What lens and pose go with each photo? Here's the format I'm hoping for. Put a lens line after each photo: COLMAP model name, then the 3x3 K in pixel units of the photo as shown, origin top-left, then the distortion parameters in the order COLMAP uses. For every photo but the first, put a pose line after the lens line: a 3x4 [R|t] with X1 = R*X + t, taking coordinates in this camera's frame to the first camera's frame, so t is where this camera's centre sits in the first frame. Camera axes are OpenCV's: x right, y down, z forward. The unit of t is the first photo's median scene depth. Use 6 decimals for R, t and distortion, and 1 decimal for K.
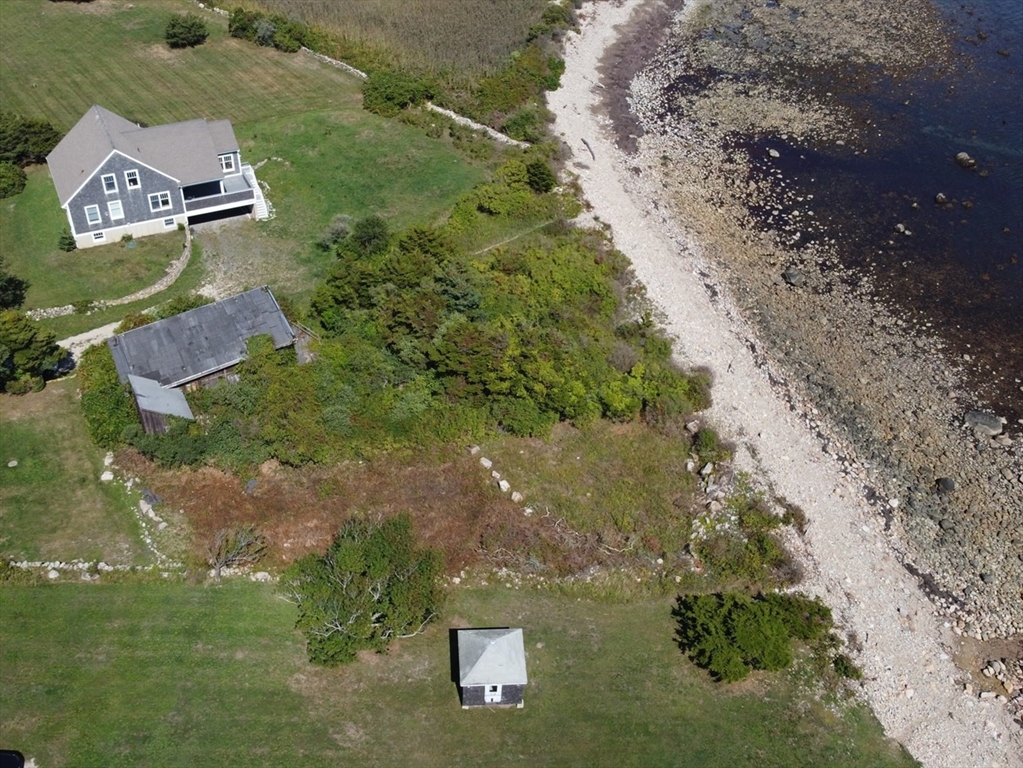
lens RADIAL K [[1058.4, 0, 511.5], [0, 1058.4, 384.0], [0, 0, 1]] dist [0.023202, -0.063682]
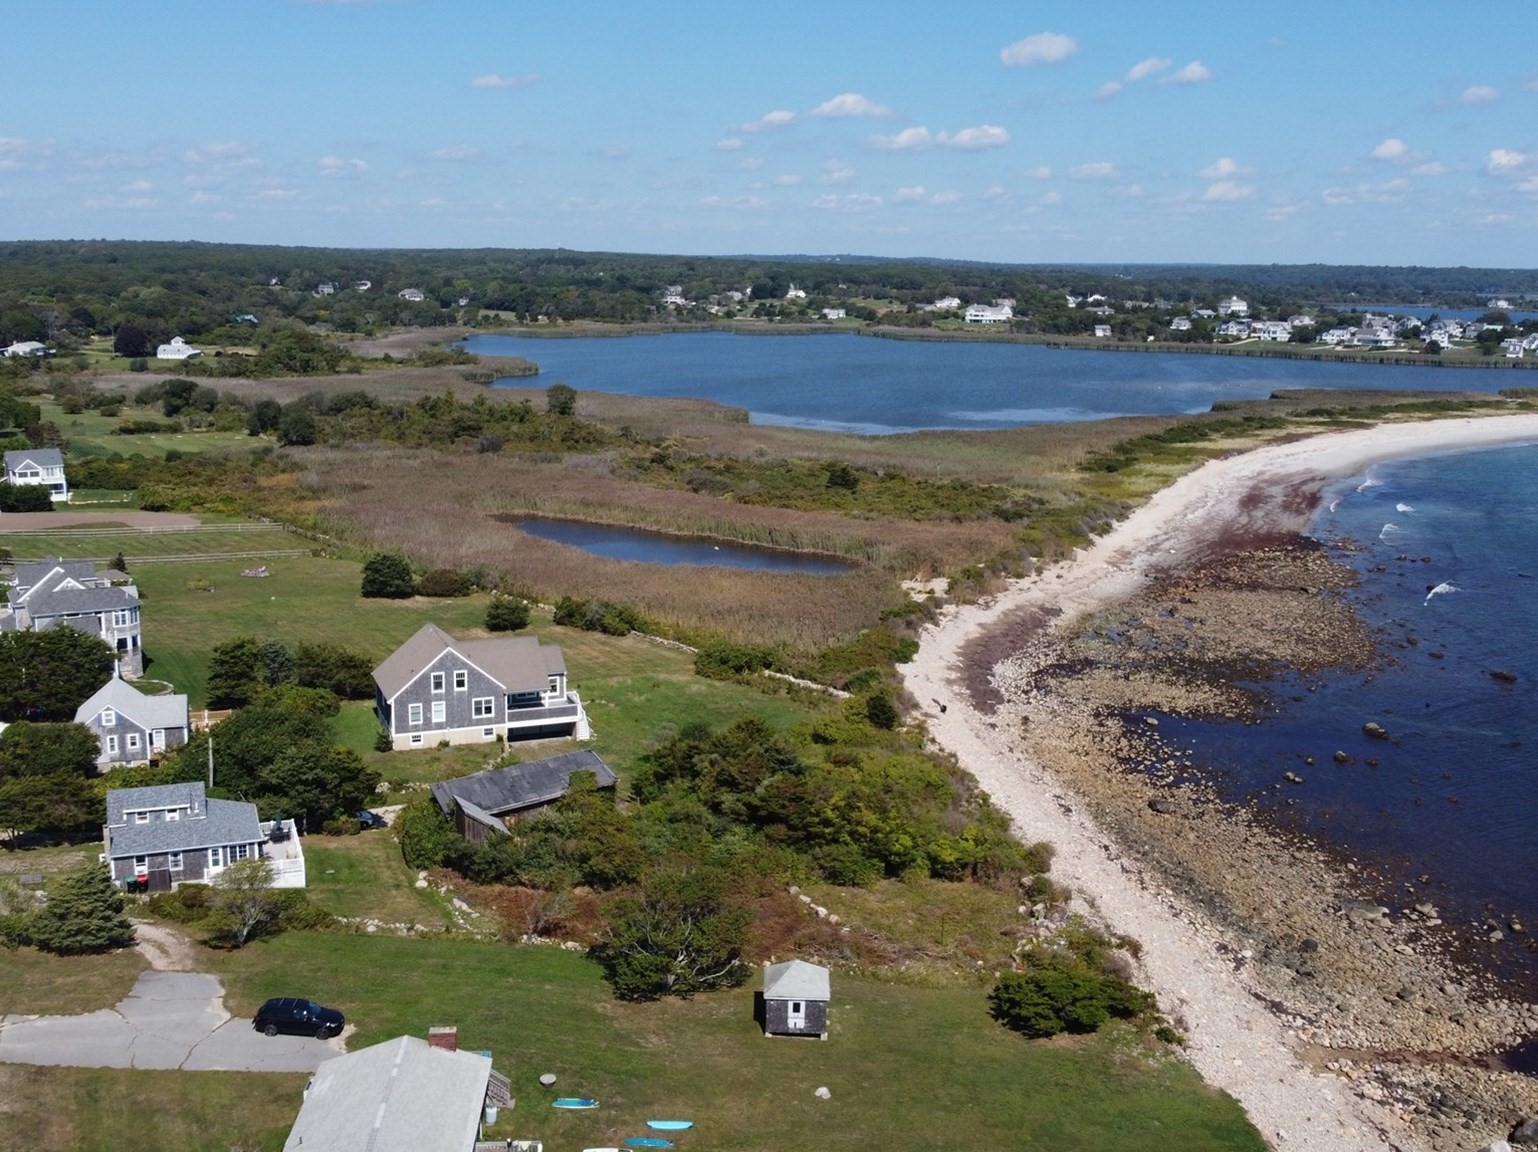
lens RADIAL K [[1591.3, 0, 769.0], [0, 1591.3, 576.0], [0, 0, 1]] dist [0.023202, -0.063682]
pose [[0.996485, 0.003056, -0.083714, 0.049761], [-0.041488, 0.886167, -0.461506, 0.378506], [0.072774, 0.463357, 0.883179, -0.318734]]
